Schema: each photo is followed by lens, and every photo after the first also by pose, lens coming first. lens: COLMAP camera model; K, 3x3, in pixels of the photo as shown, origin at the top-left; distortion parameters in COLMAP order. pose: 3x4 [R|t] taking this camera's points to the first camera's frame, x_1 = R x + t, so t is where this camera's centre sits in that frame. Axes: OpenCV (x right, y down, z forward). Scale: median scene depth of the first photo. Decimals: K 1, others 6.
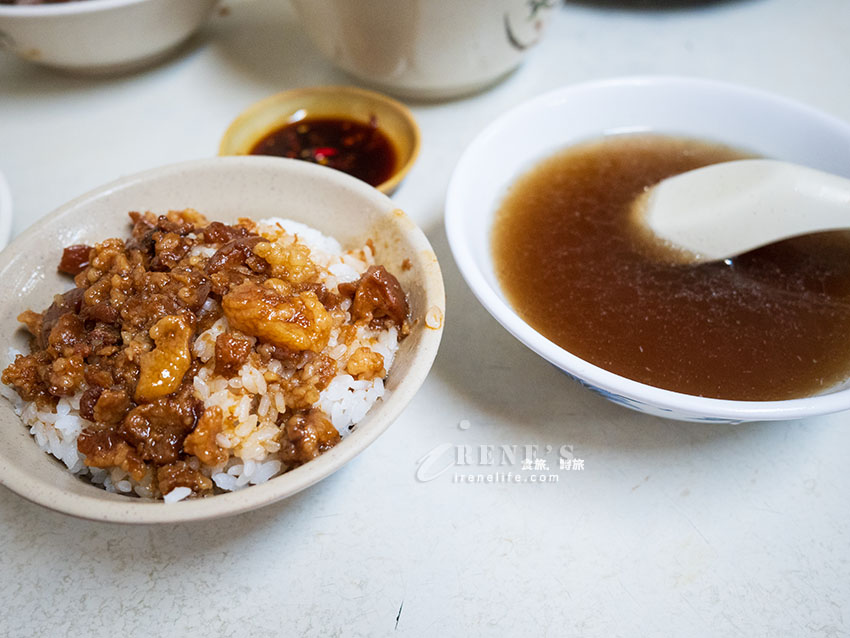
lens RADIAL K [[686.3, 0, 426.7], [0, 686.3, 316.5], [0, 0, 1]] dist [-0.010175, 0.010416]
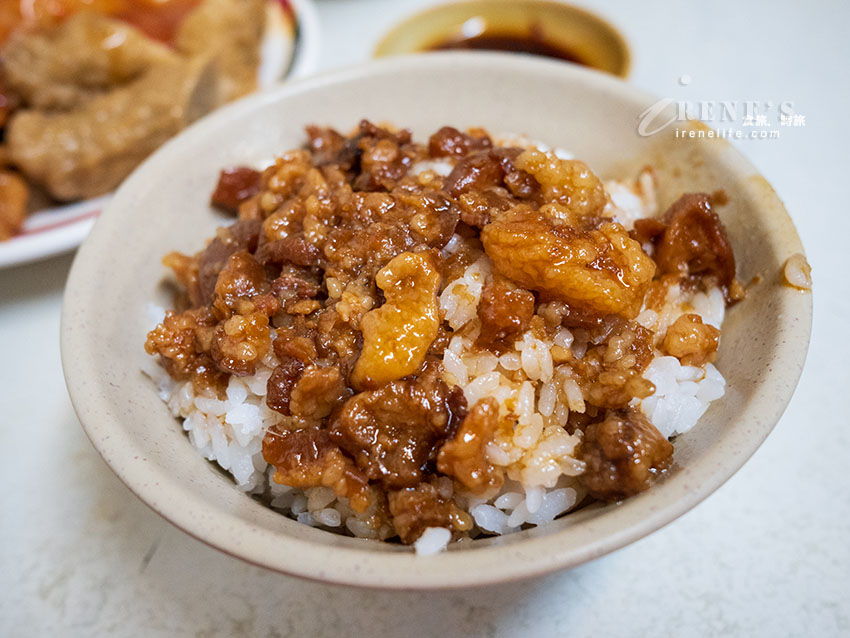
lens RADIAL K [[686.3, 0, 426.7], [0, 686.3, 316.5], [0, 0, 1]] dist [-0.010175, 0.010416]
pose [[0.996388, 0.027203, -0.080440, -0.298732], [-0.027404, 0.999623, -0.001393, 0.057039], [0.080372, 0.003592, 0.996758, 0.360430]]
